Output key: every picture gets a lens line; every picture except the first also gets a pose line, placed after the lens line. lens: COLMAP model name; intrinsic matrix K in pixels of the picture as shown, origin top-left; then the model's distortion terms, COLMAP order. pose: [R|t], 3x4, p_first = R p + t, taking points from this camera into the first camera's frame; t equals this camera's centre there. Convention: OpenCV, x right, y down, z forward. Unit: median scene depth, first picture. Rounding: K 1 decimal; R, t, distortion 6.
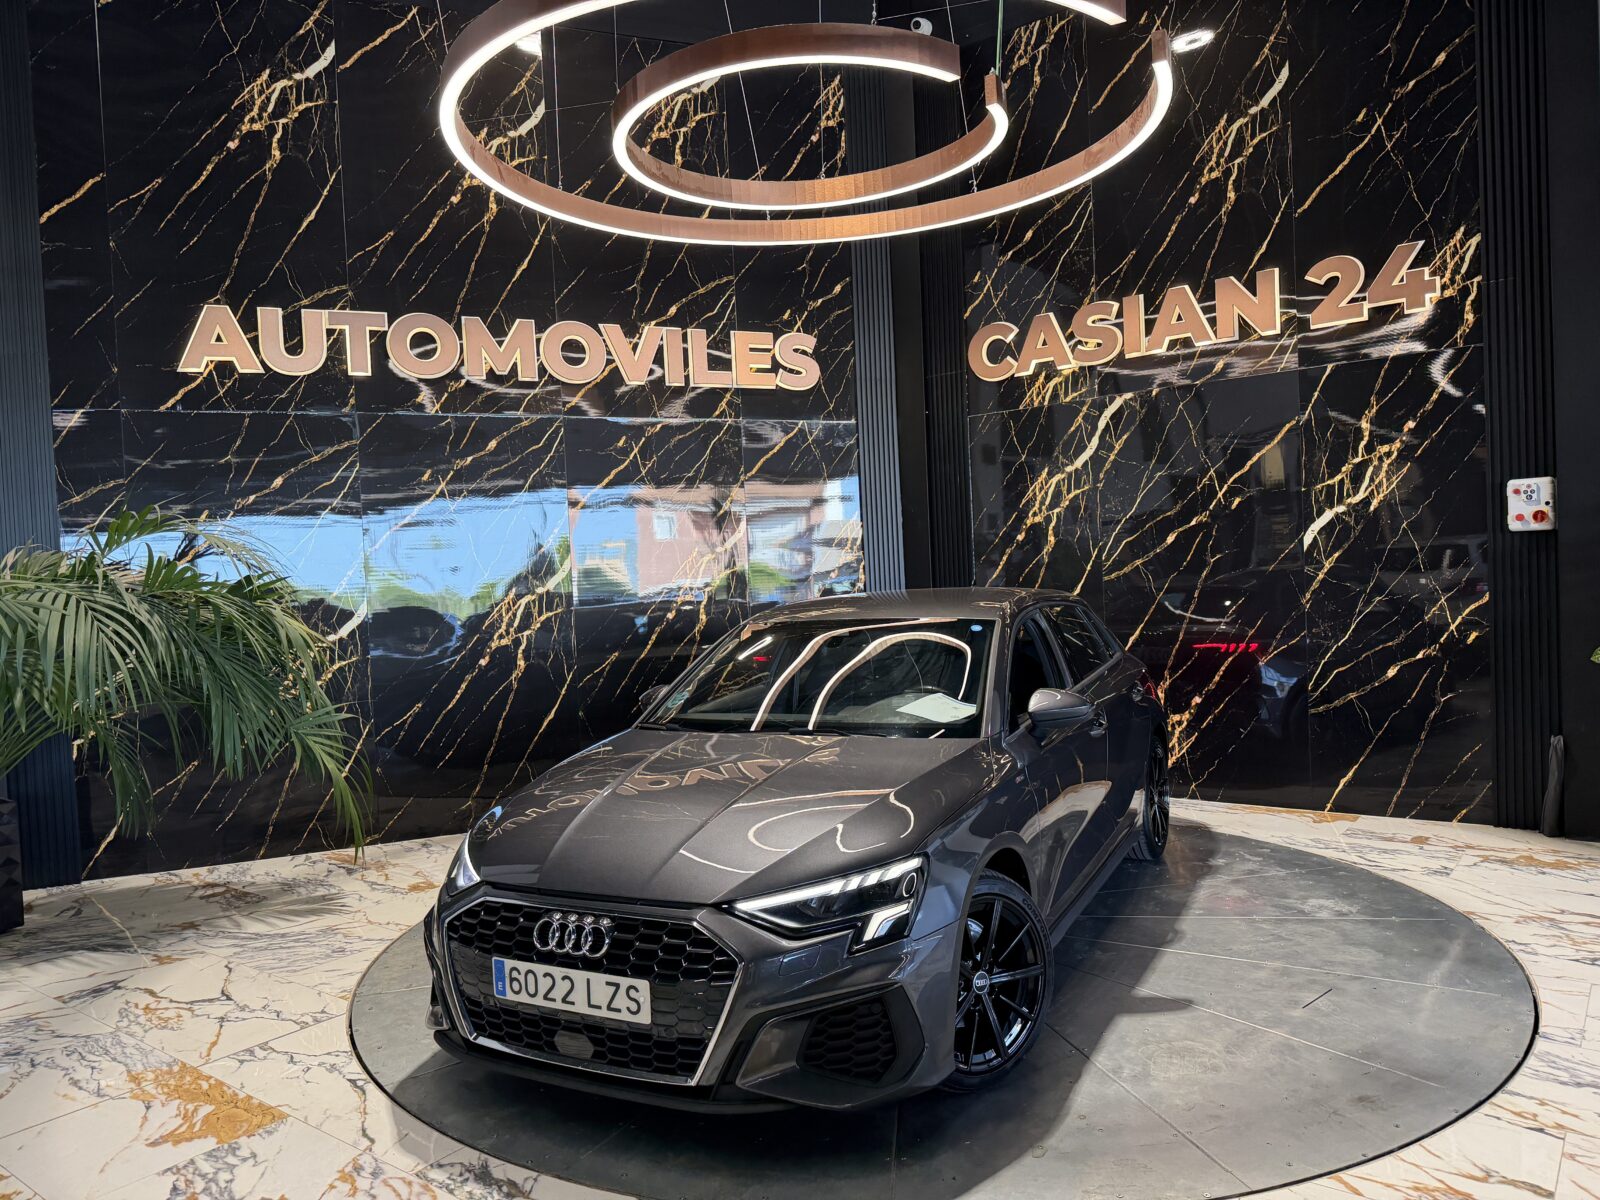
lens RADIAL K [[1169.1, 0, 805.0], [0, 1169.1, 613.3], [0, 0, 1]] dist [0.017698, -0.028230]
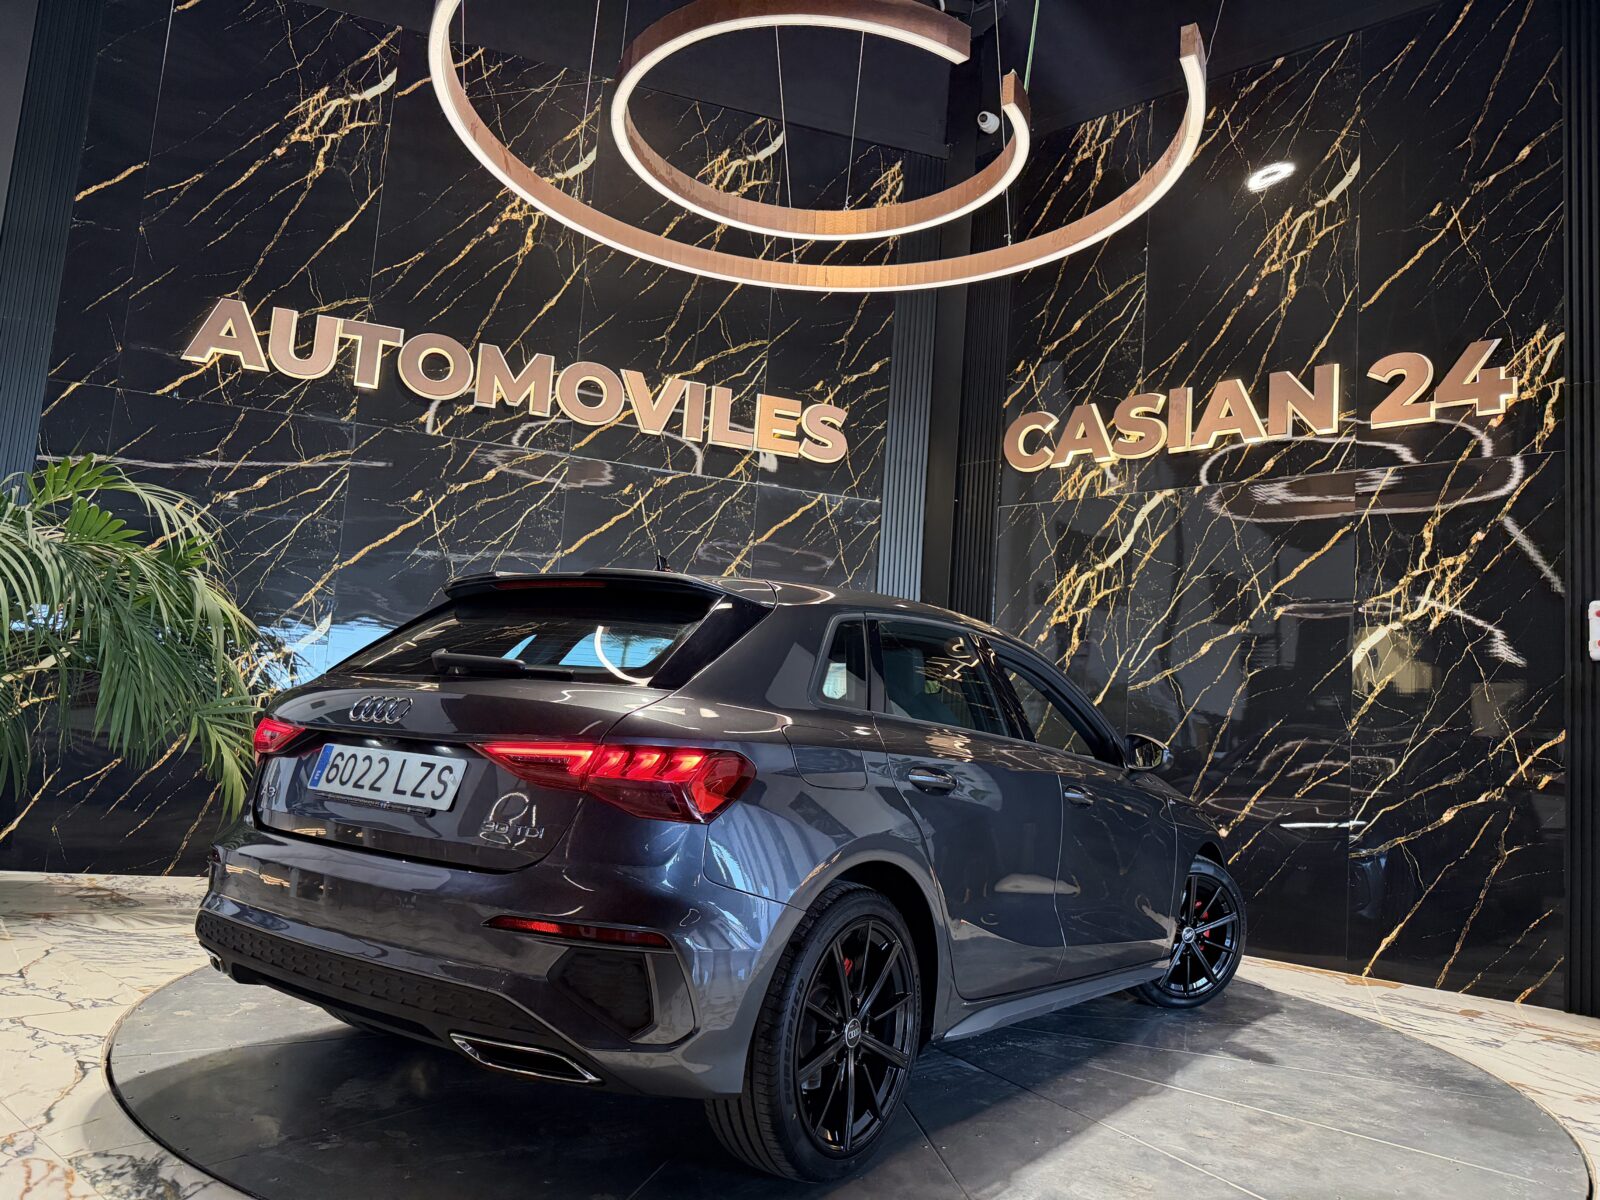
lens RADIAL K [[1169.1, 0, 800.5], [0, 1169.1, 605.9], [0, 0, 1]] dist [0.017698, -0.028230]
pose [[0.991013, 0.107031, -0.080233, 0.078480], [-0.117900, 0.982241, -0.145954, 0.077675], [0.063186, 0.154102, 0.986032, 0.092602]]
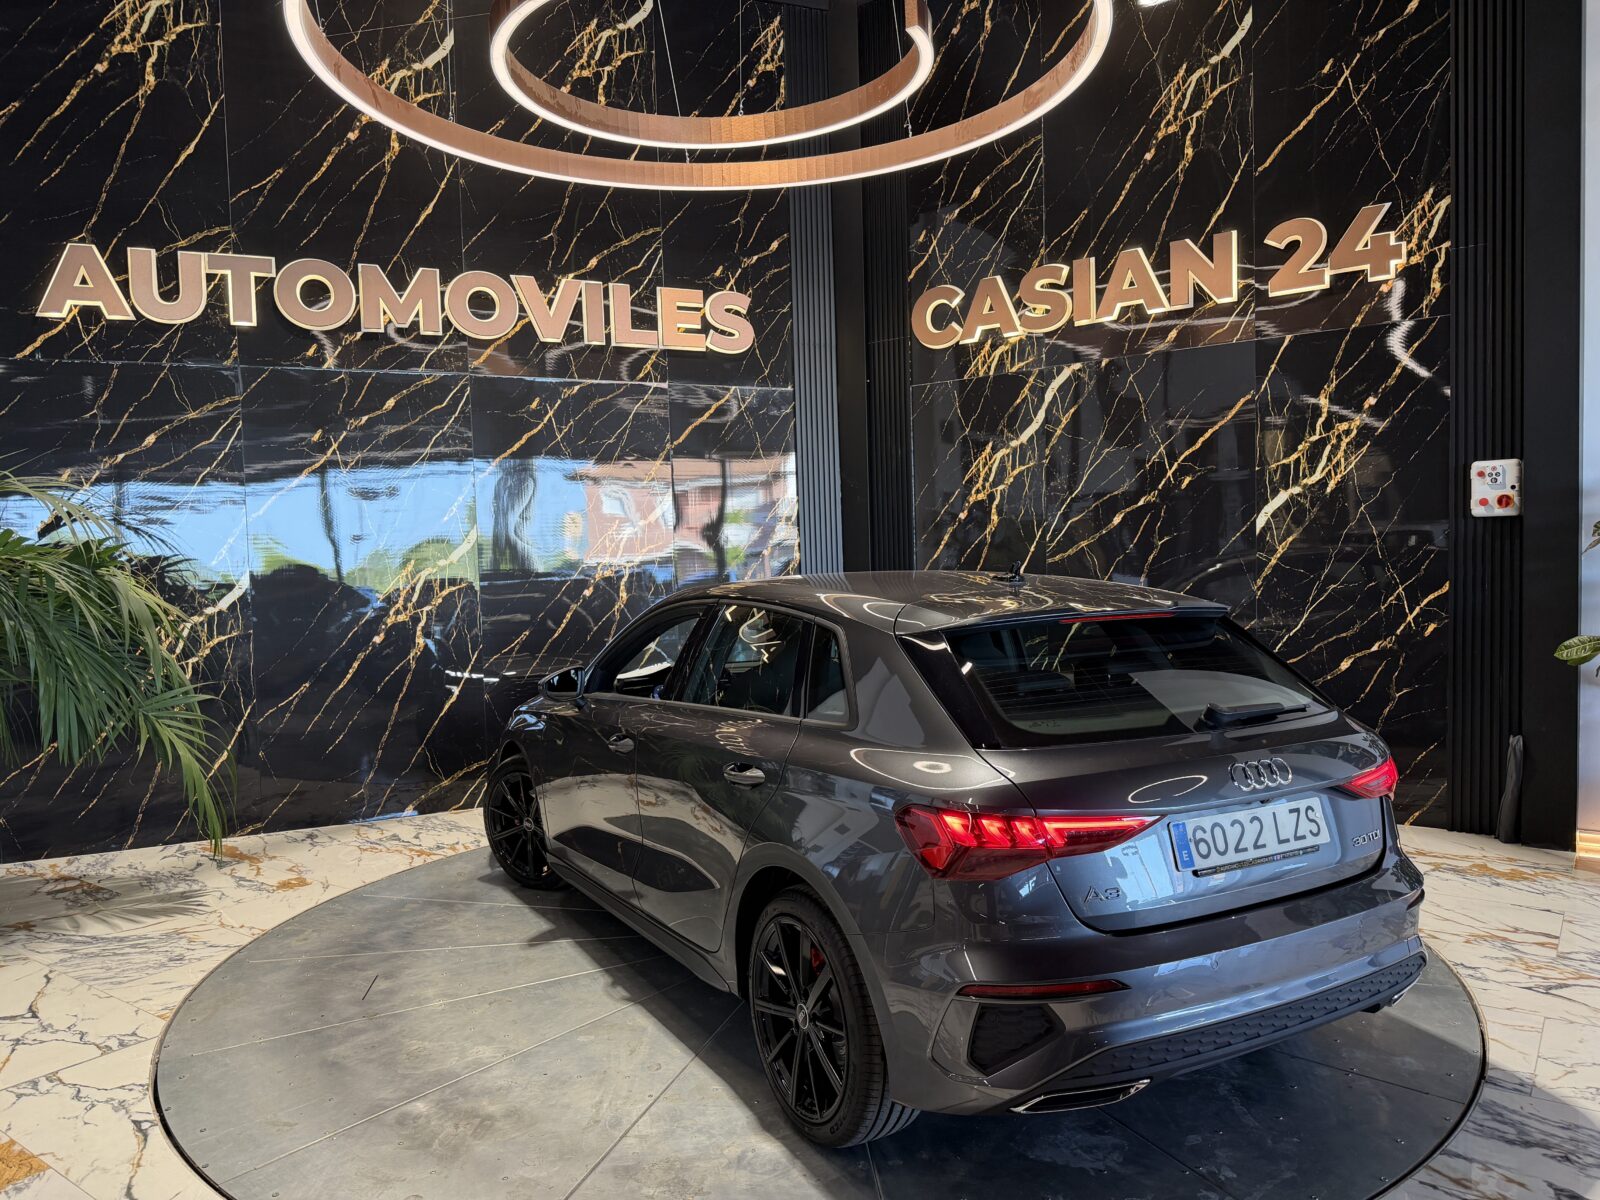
lens RADIAL K [[1169.1, 0, 809.3], [0, 1169.1, 614.7], [0, 0, 1]] dist [0.017698, -0.028230]
pose [[0.999586, 0.015684, 0.024139, 0.045951], [-0.016166, 0.999672, 0.019883, -0.001795], [-0.023820, -0.020265, 0.999511, 0.068818]]
